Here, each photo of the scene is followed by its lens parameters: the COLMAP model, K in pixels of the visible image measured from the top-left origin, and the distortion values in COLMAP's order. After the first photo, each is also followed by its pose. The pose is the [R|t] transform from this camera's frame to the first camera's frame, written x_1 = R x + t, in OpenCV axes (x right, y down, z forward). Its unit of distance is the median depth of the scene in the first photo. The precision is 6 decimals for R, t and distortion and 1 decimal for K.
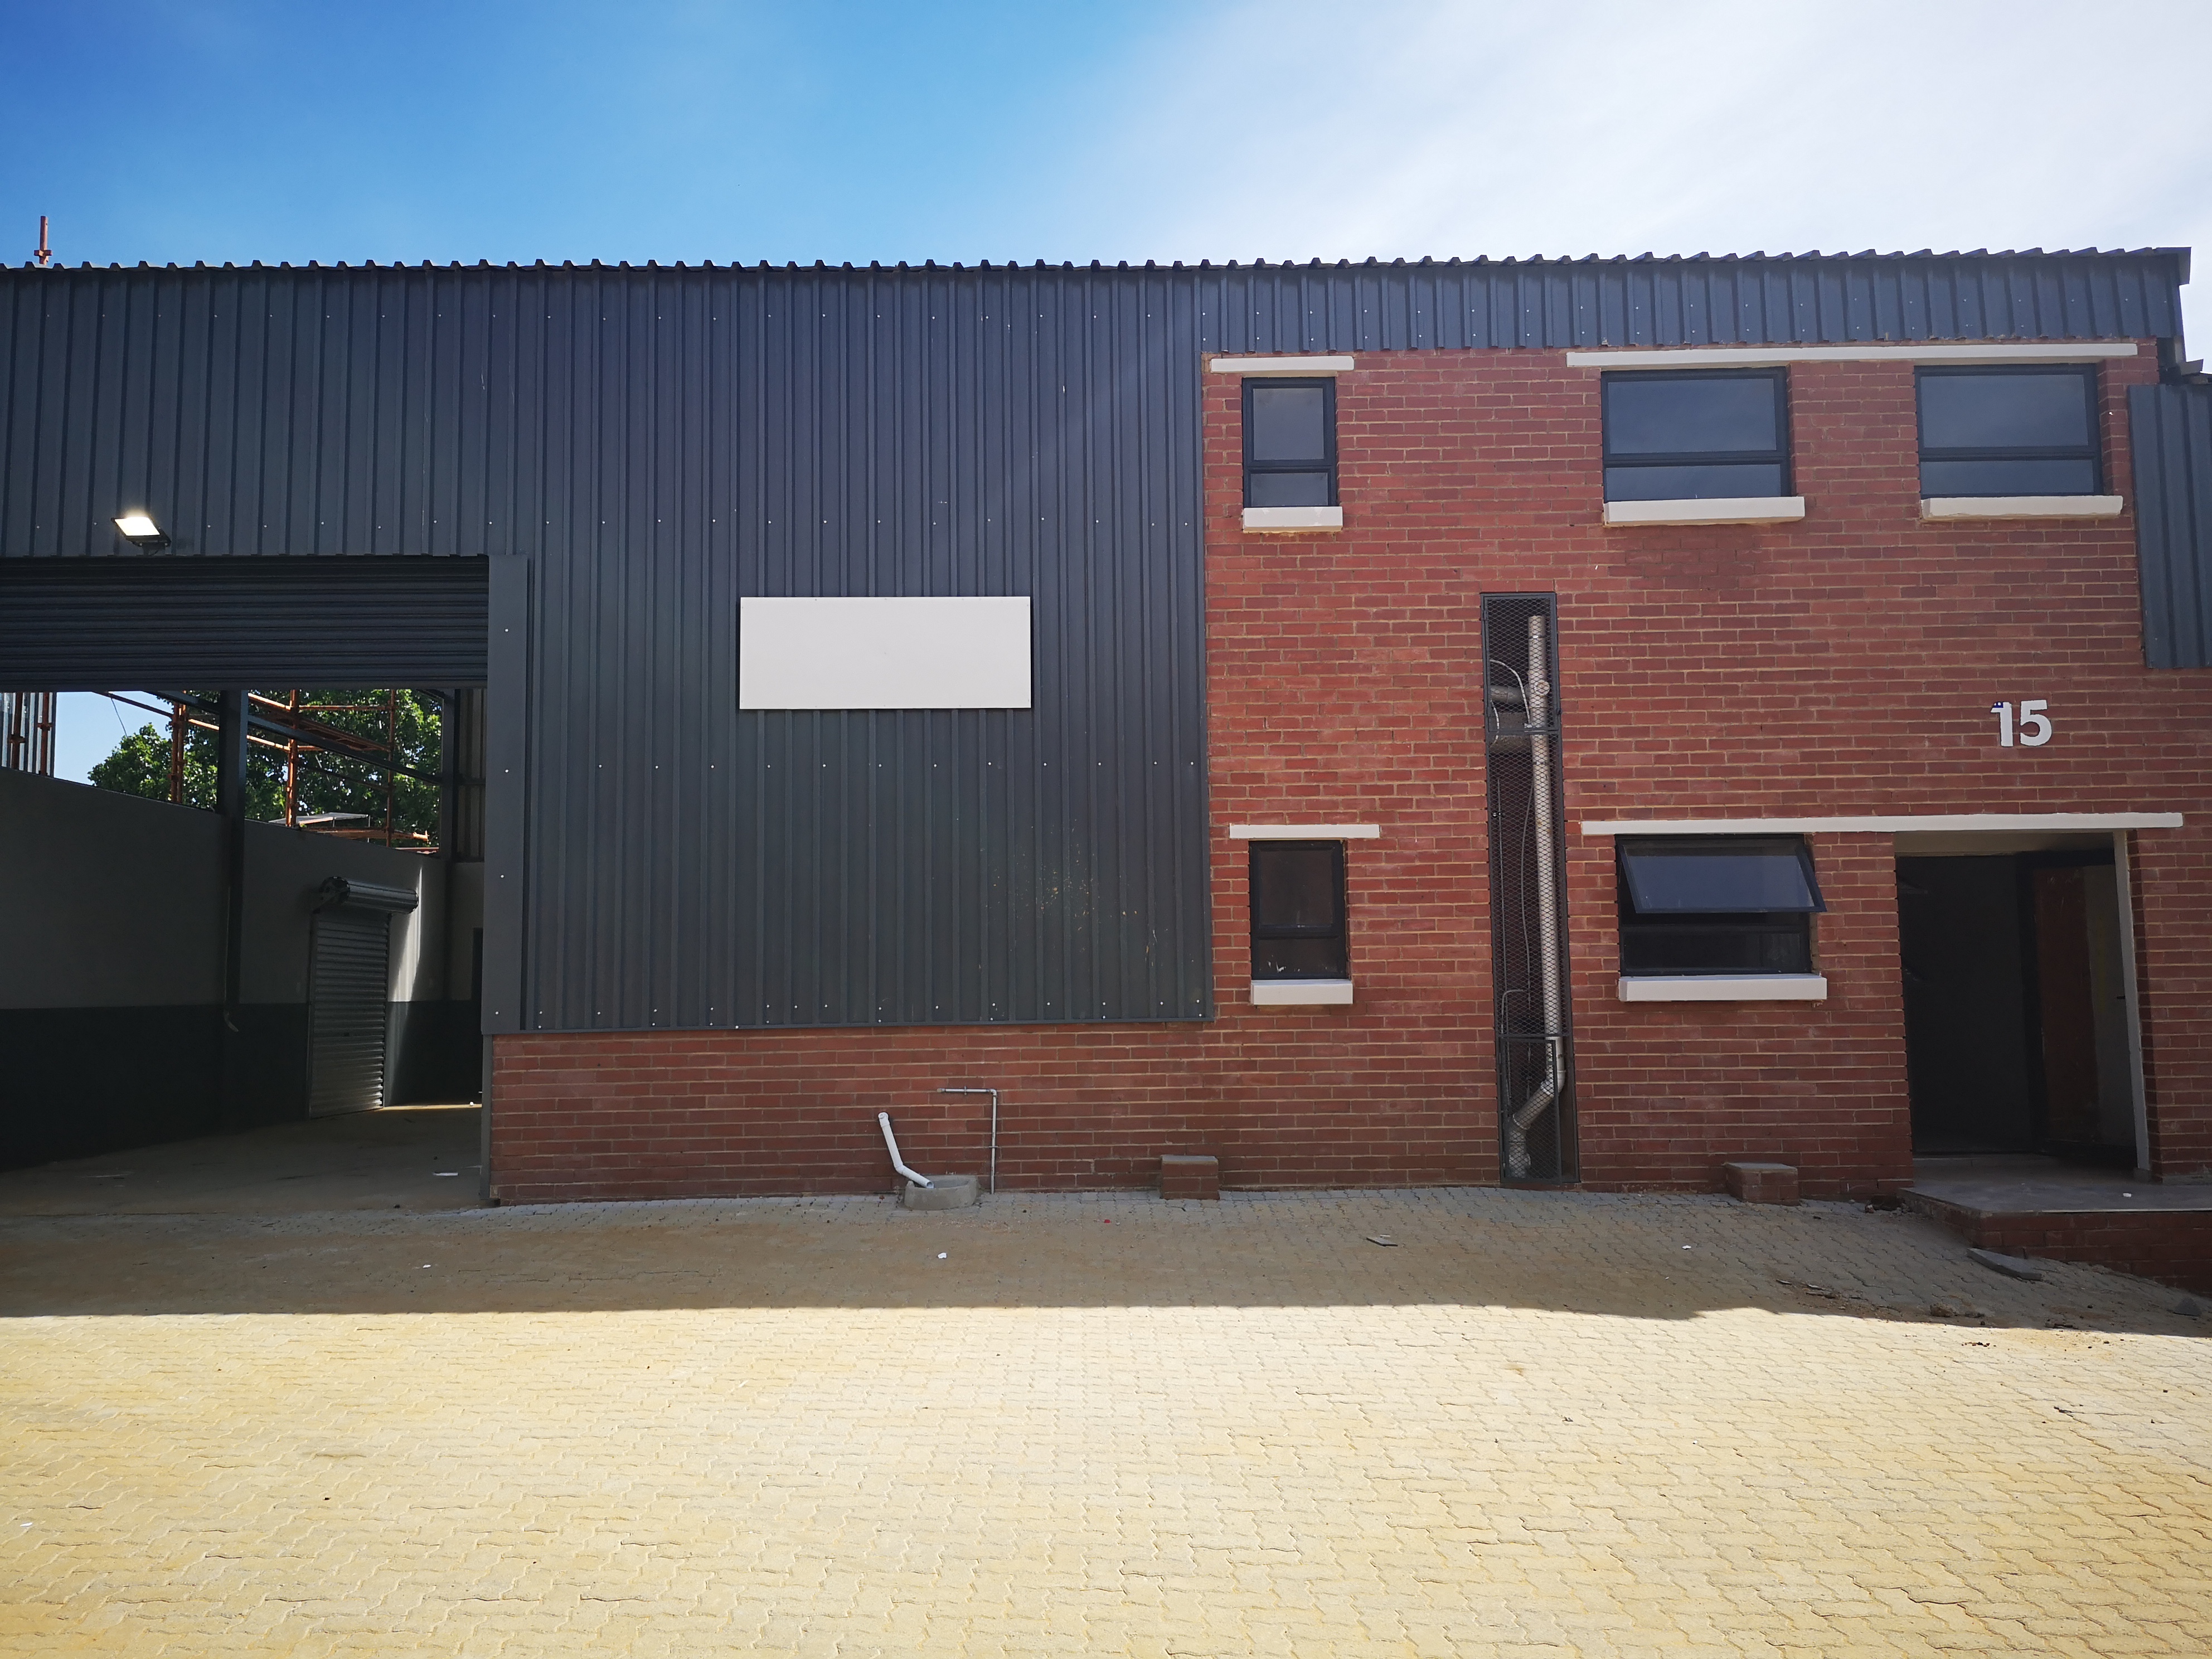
lens RADIAL K [[1712.6, 0, 1090.6], [0, 1712.6, 820.1], [0, 0, 1]] dist [0.088301, -0.111170]
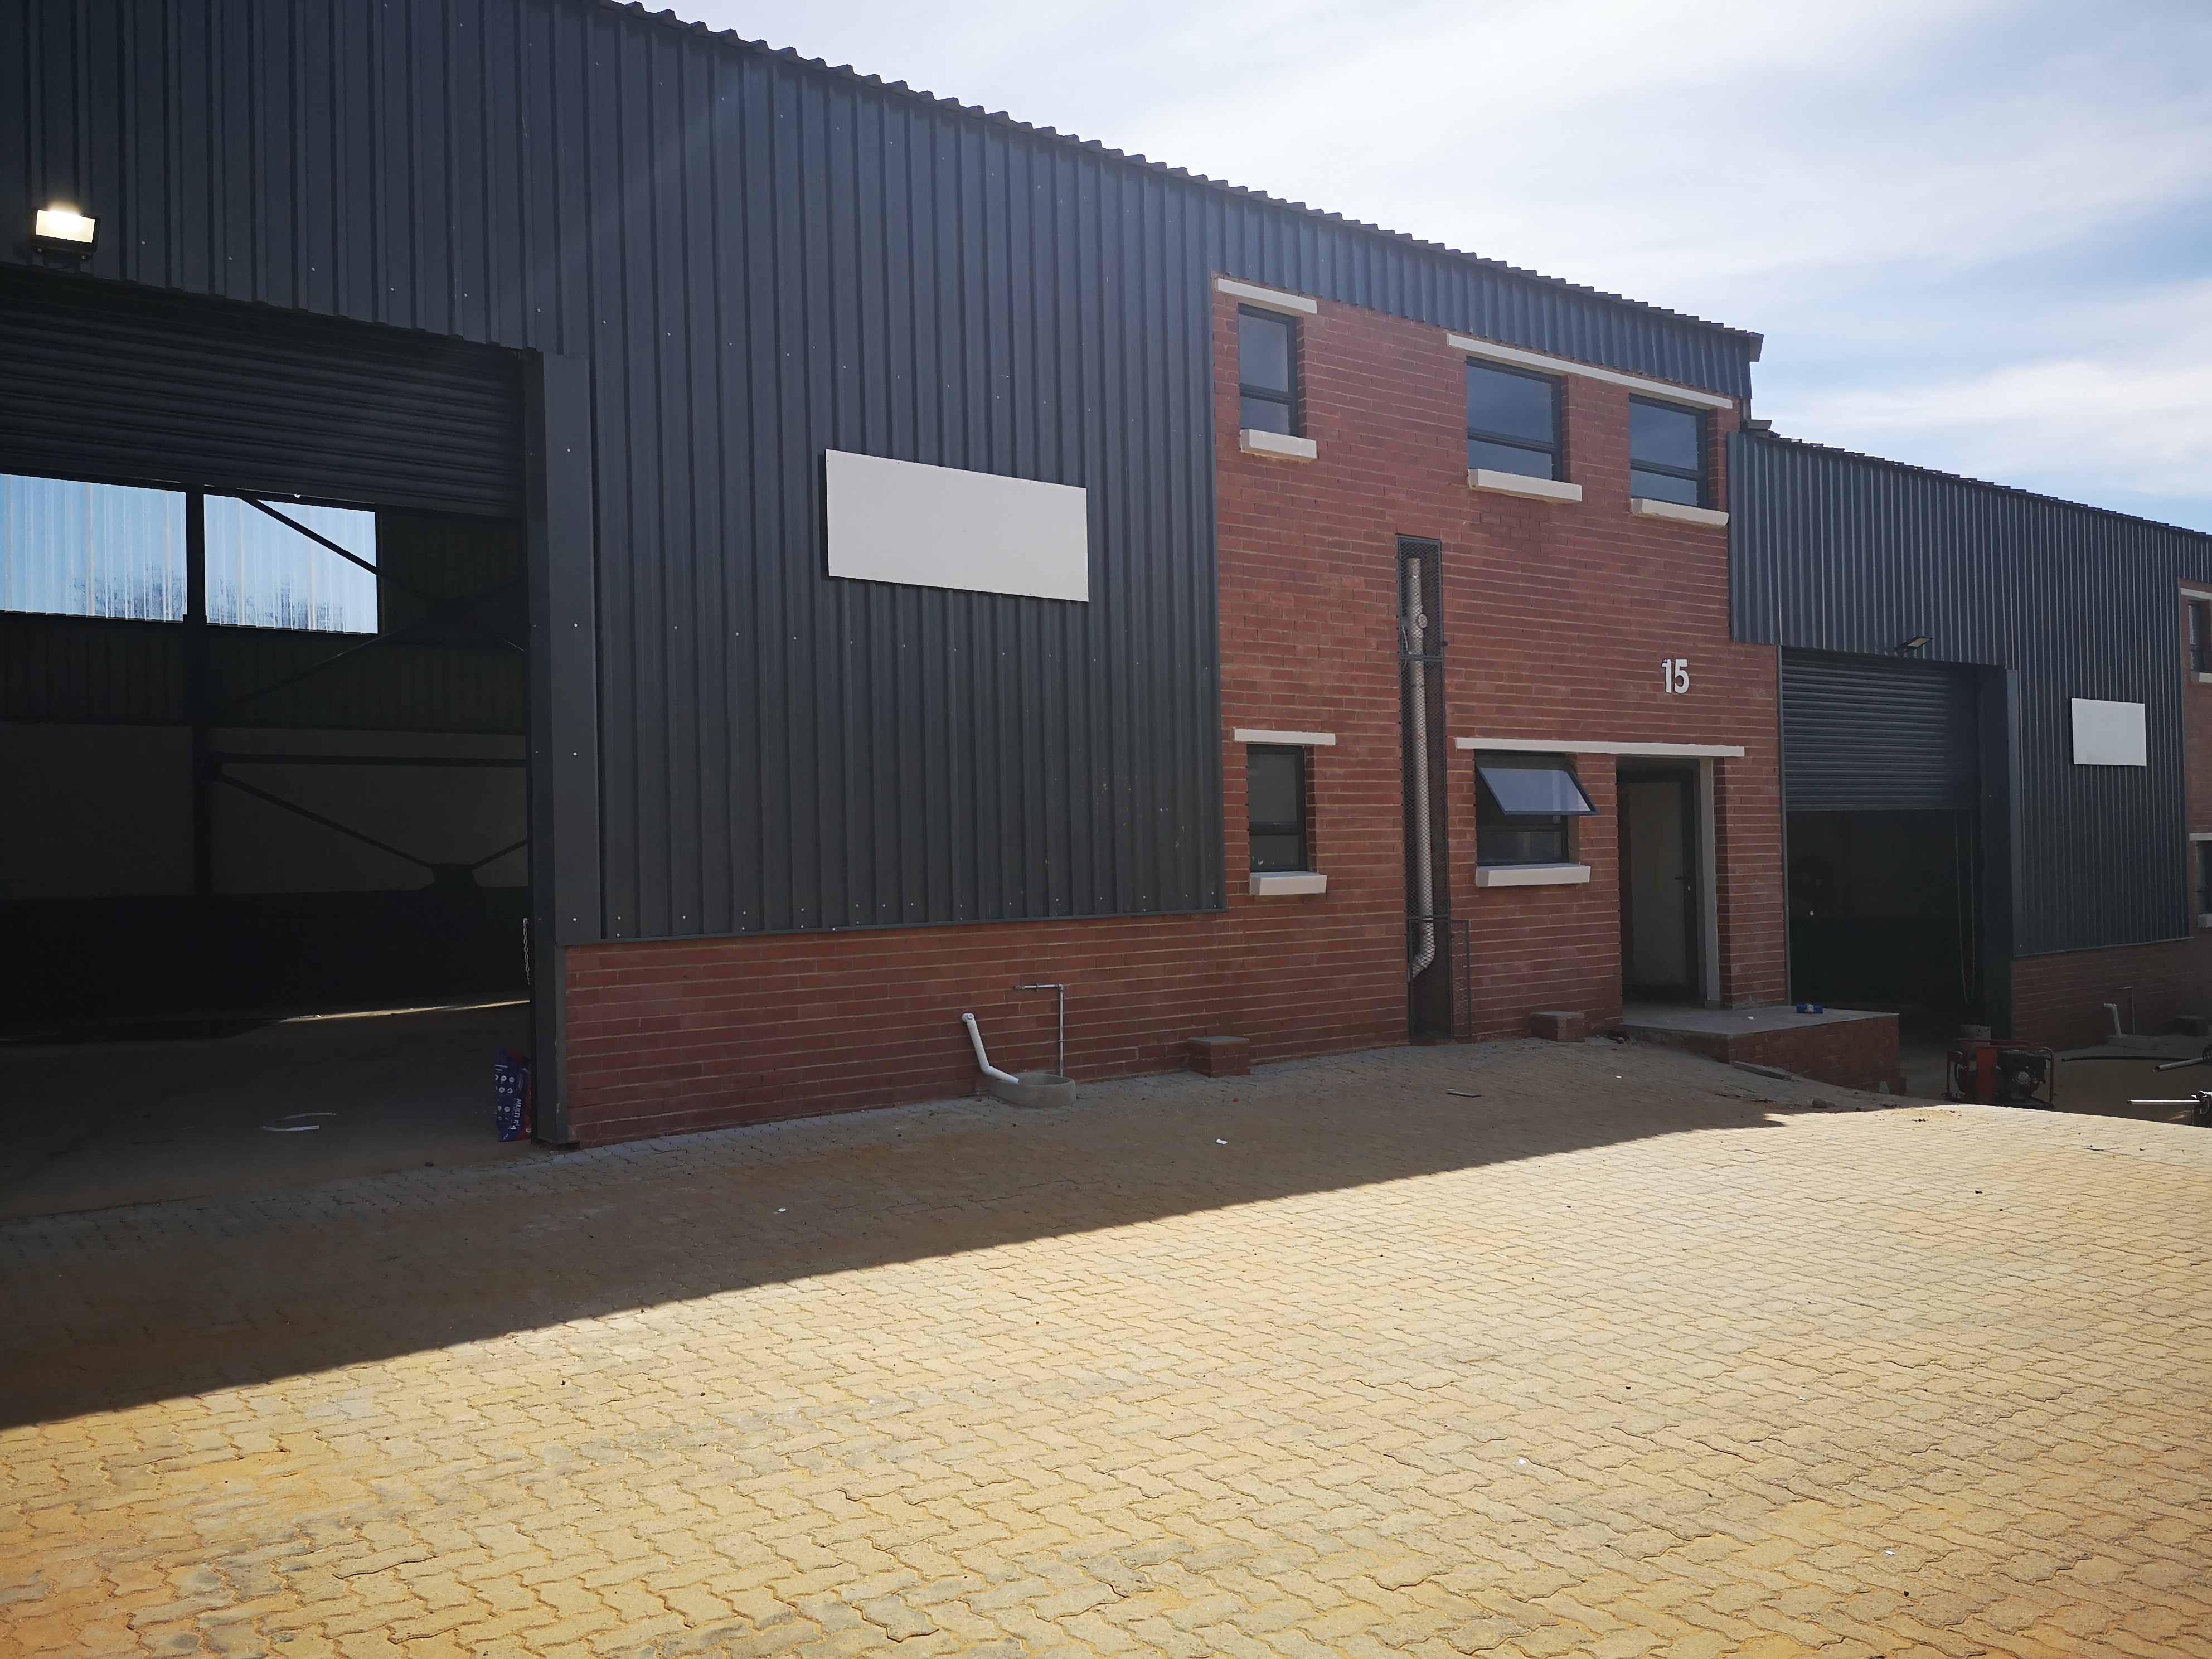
lens RADIAL K [[1712.6, 0, 1090.6], [0, 1712.6, 820.1], [0, 0, 1]] dist [0.088301, -0.111170]
pose [[0.803491, 0.009327, 0.595244, -0.629125], [-0.049465, 0.997466, 0.051141, 0.009584], [-0.593258, -0.070536, 0.801916, 0.193788]]
